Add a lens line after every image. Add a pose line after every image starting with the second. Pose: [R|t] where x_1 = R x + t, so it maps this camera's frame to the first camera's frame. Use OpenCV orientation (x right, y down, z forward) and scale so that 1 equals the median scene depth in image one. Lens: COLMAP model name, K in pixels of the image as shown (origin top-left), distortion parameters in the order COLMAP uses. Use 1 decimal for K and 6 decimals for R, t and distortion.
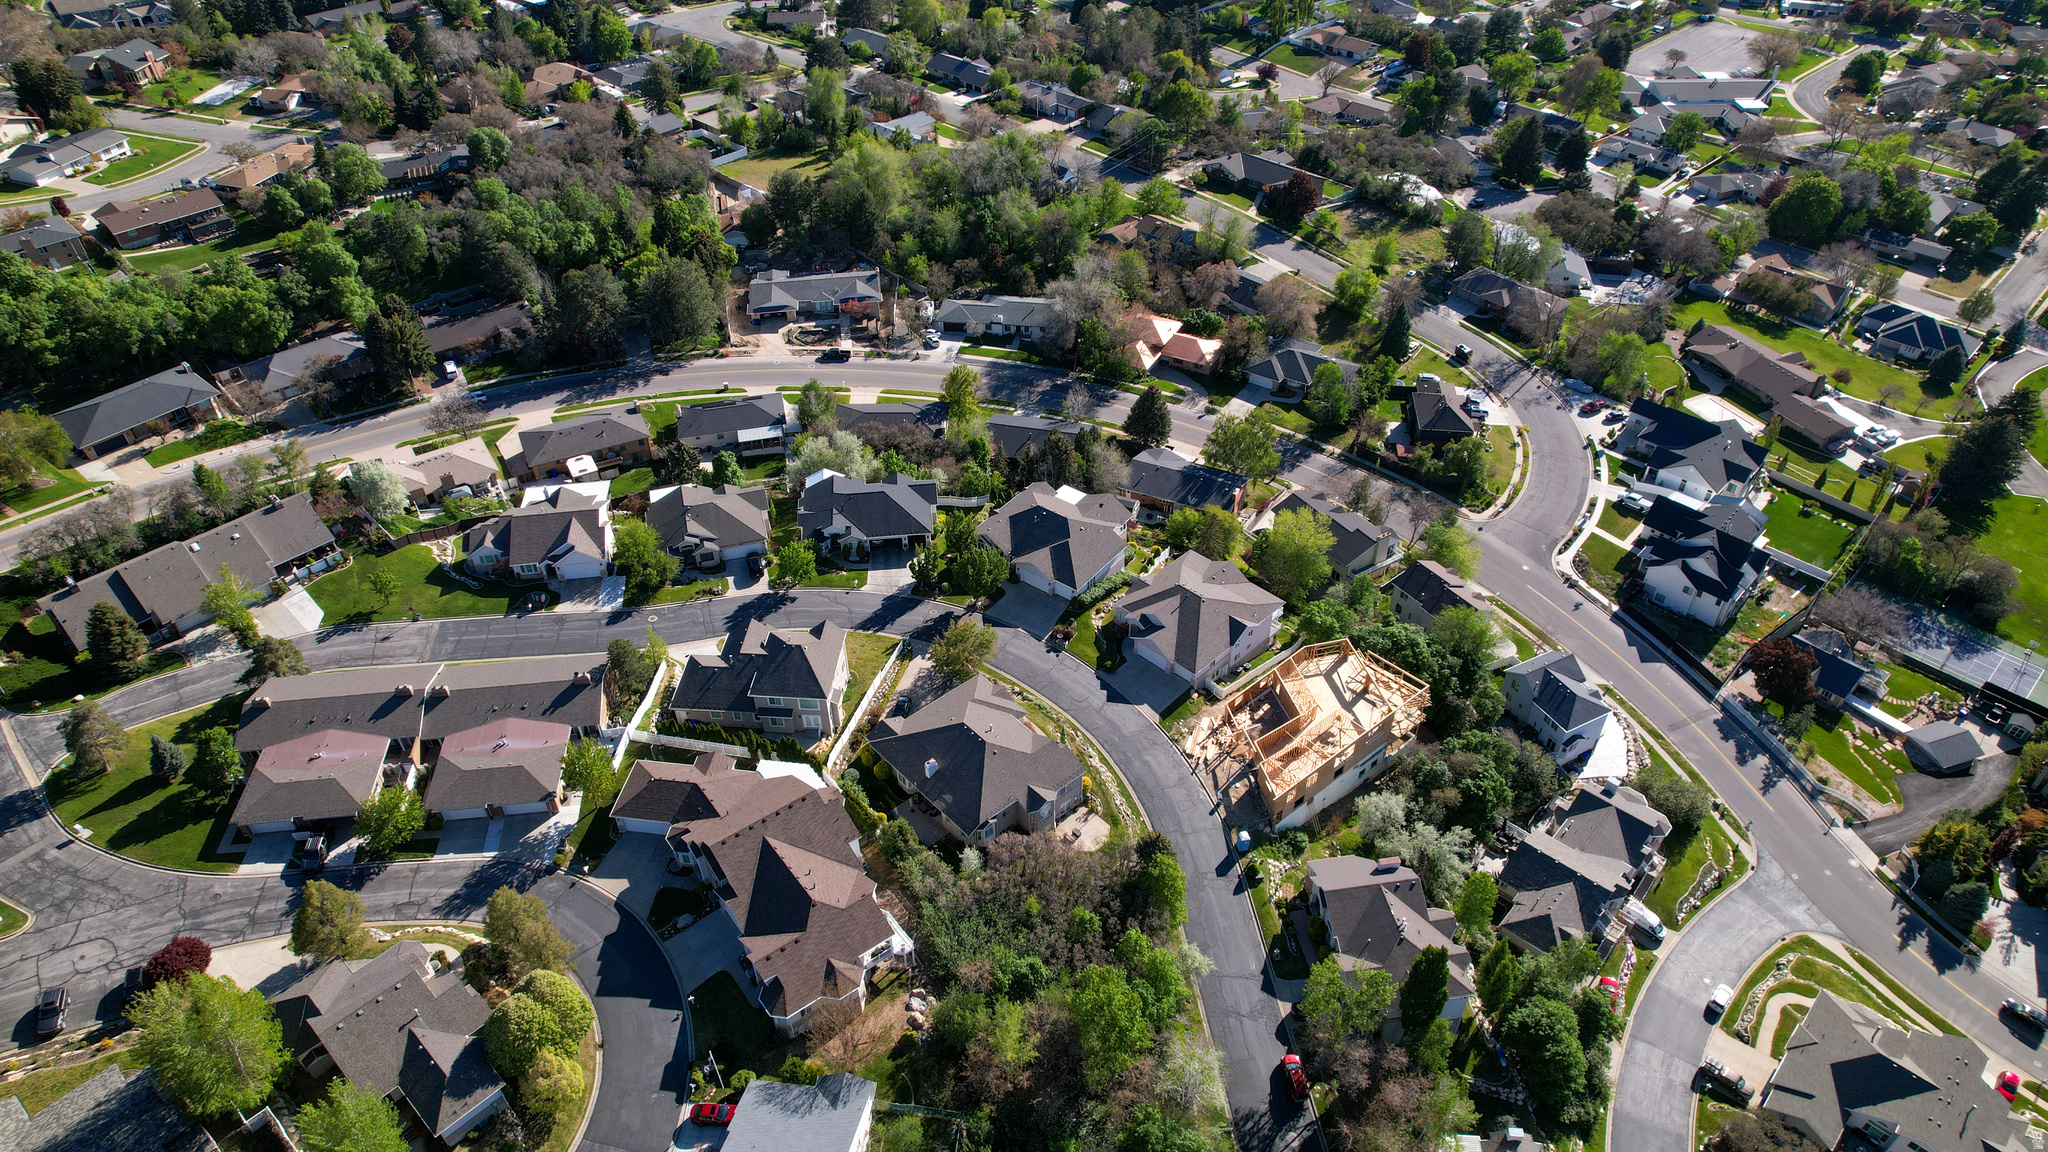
lens RADIAL K [[1304.4, 0, 1029.4], [0, 1304.4, 579.6], [0, 0, 1]] dist [-0.075779, 0.066209]
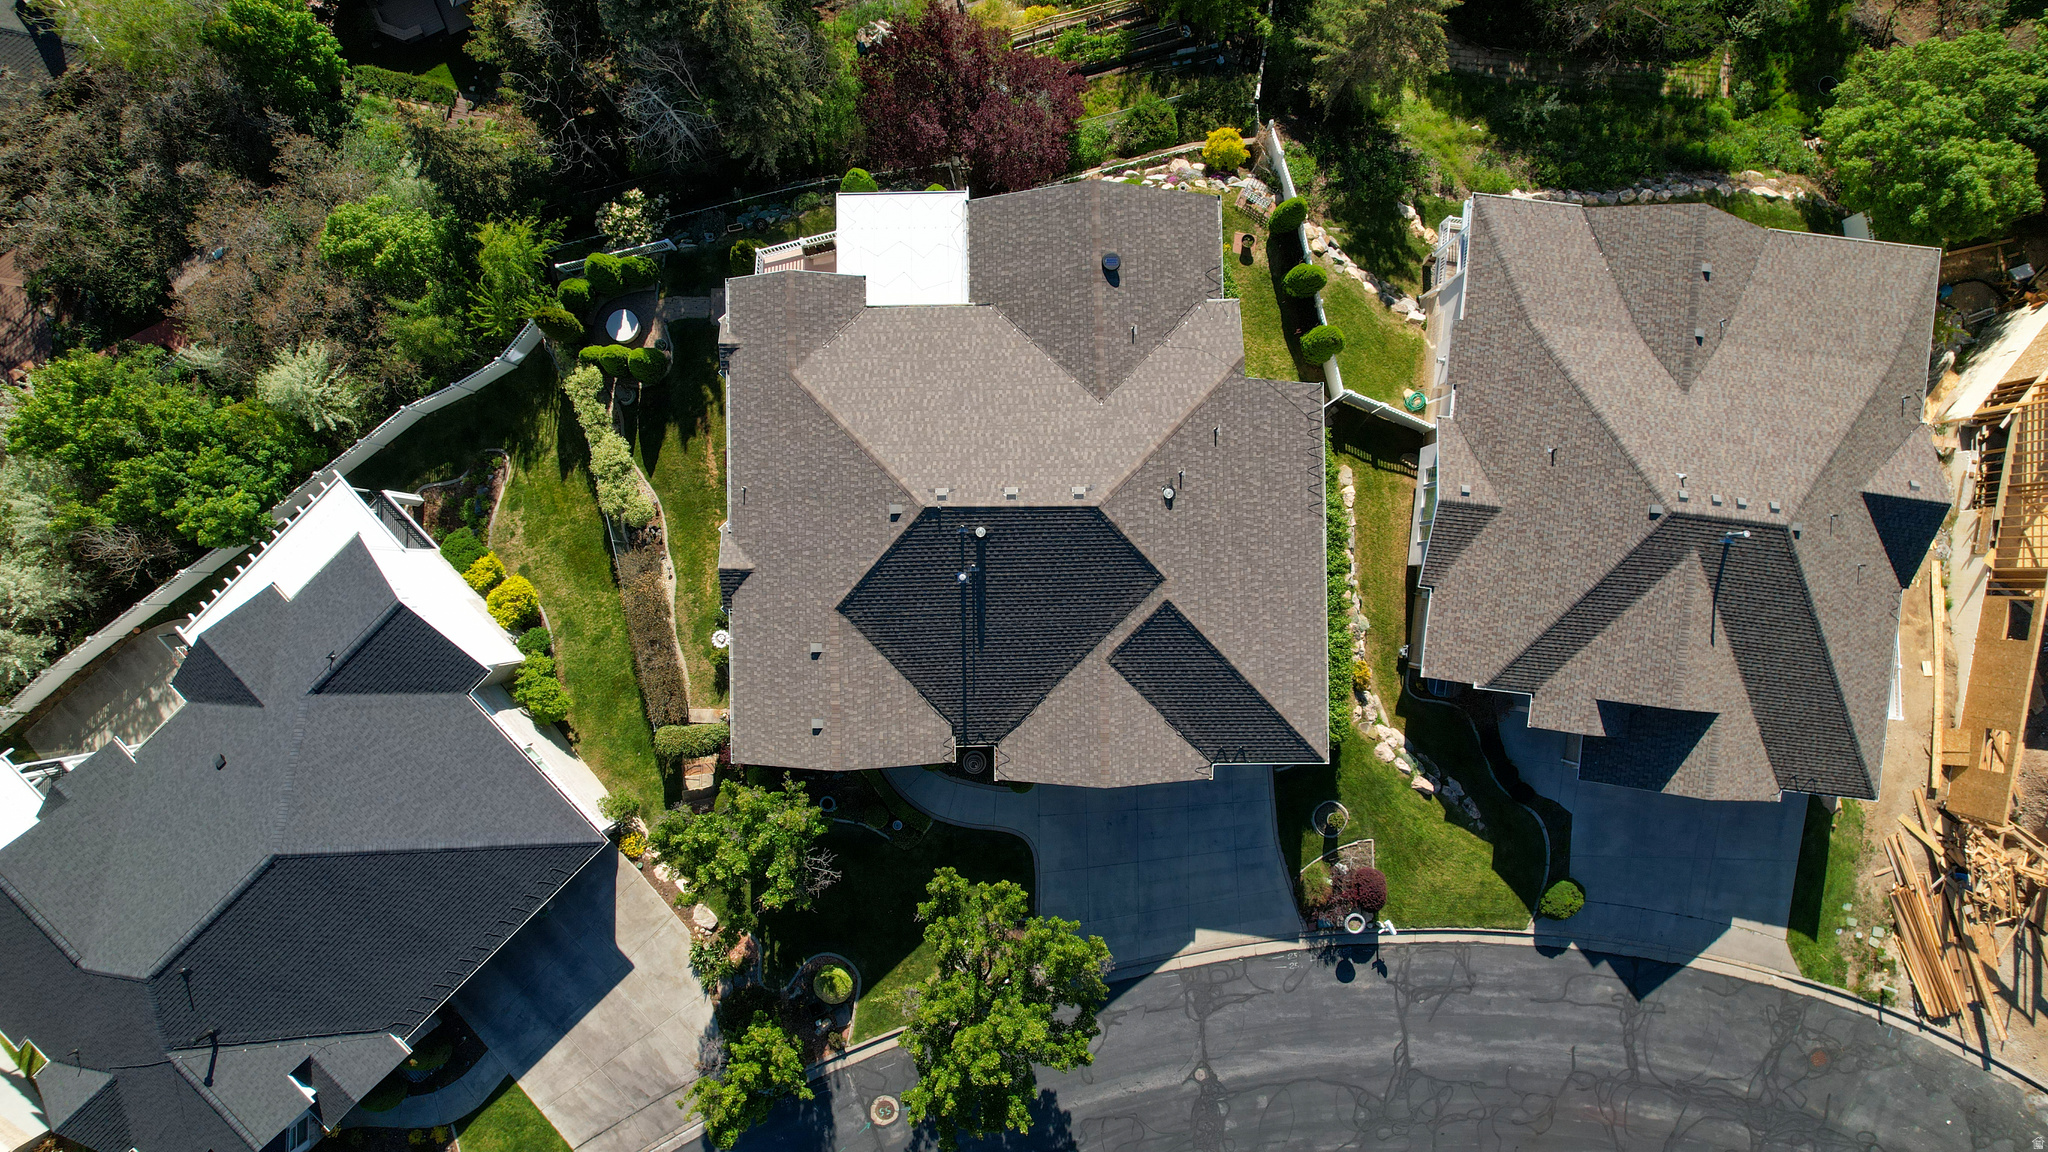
lens RADIAL K [[1304.4, 0, 1029.4], [0, 1304.4, 579.6], [0, 0, 1]] dist [-0.075779, 0.066209]
pose [[0.783512, -0.621292, 0.010268, 0.010408], [0.384974, 0.498328, 0.776830, -0.204655], [-0.487755, -0.604702, 0.629627, 0.834867]]
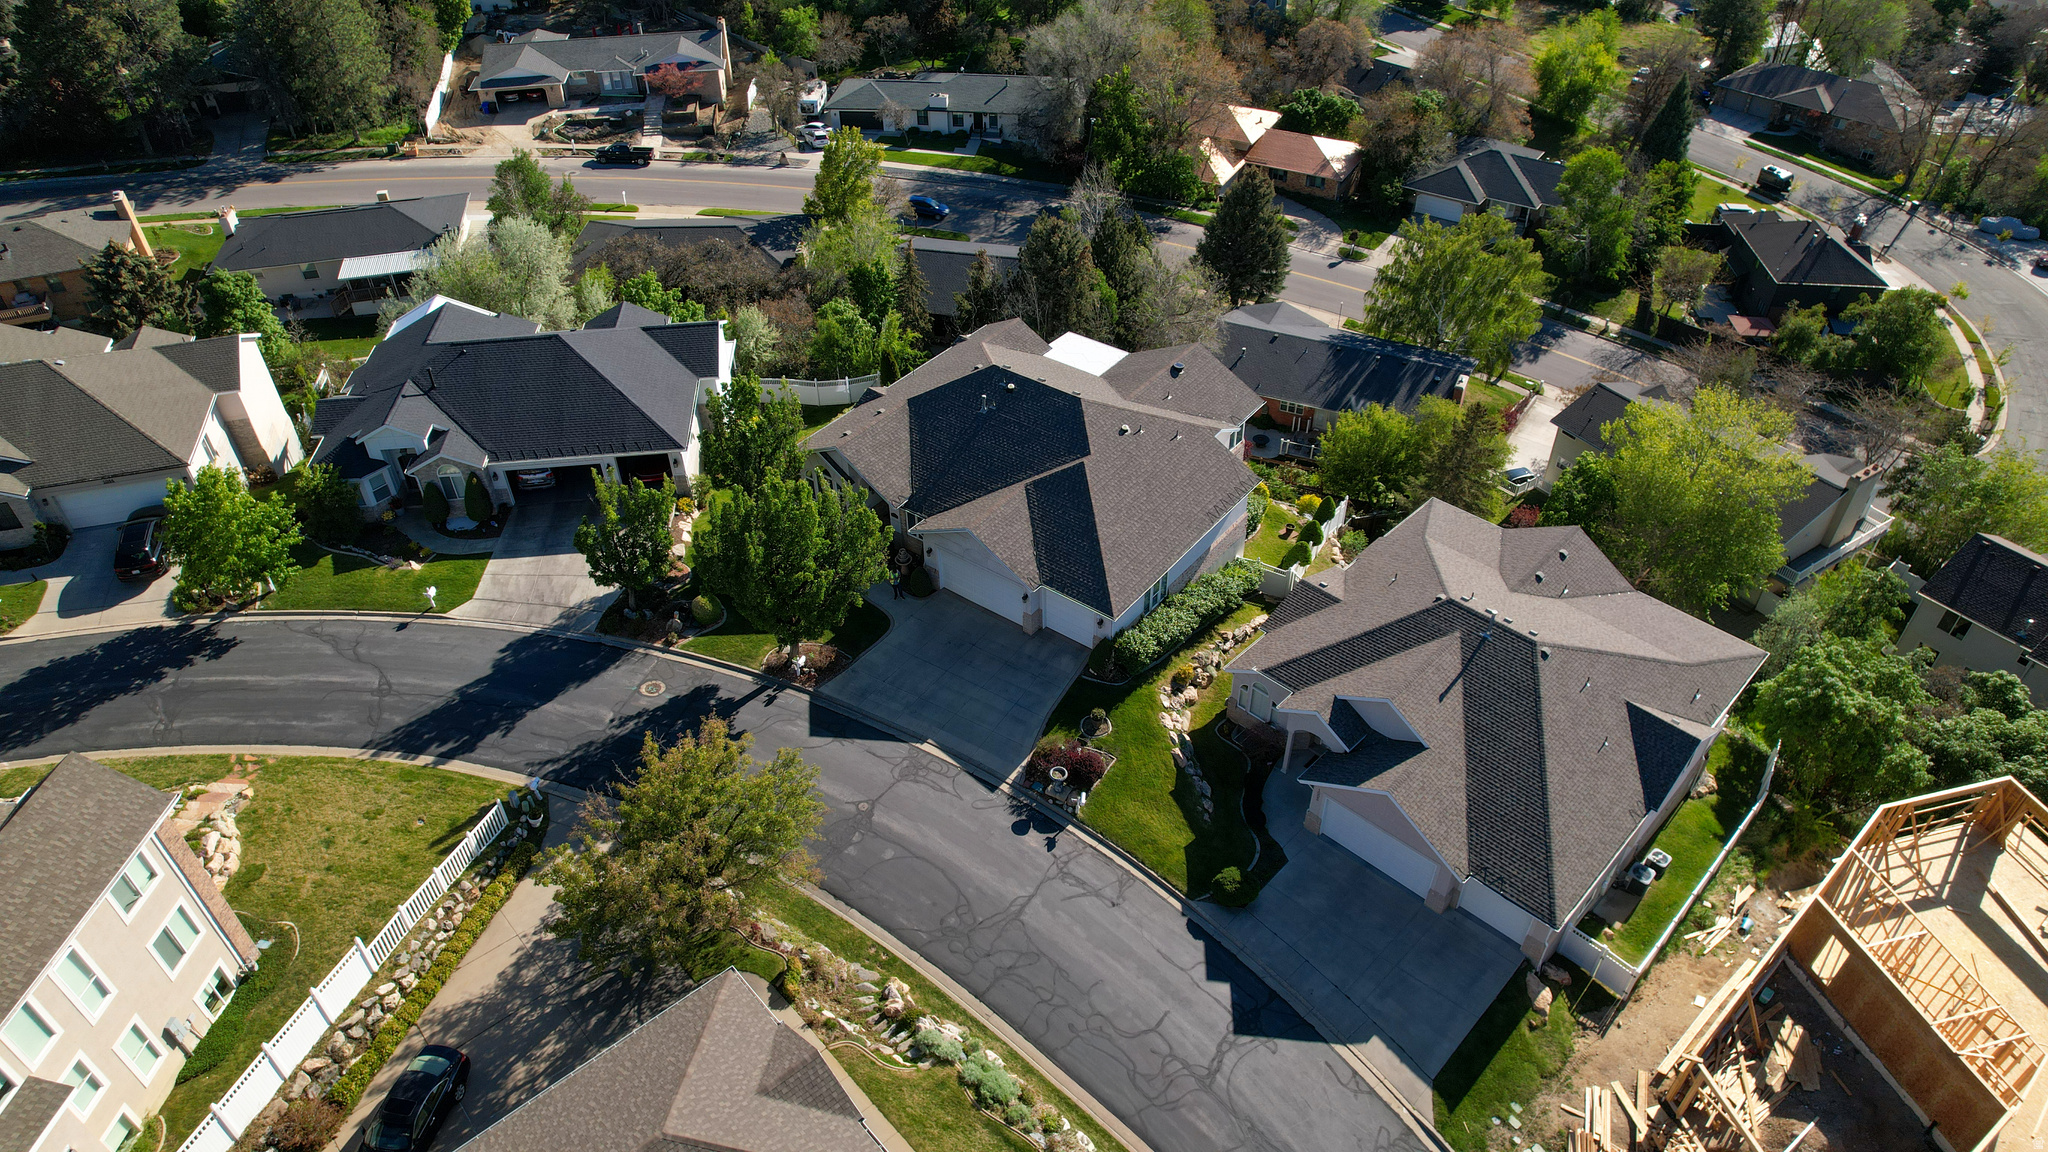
lens RADIAL K [[1304.4, 0, 1029.4], [0, 1304.4, 579.6], [0, 0, 1]] dist [-0.075779, 0.066209]
pose [[0.999992, -0.002503, 0.003029, 0.014661], [0.002526, 0.999969, -0.007446, 0.001268], [-0.003010, 0.007454, 0.999968, 0.647863]]
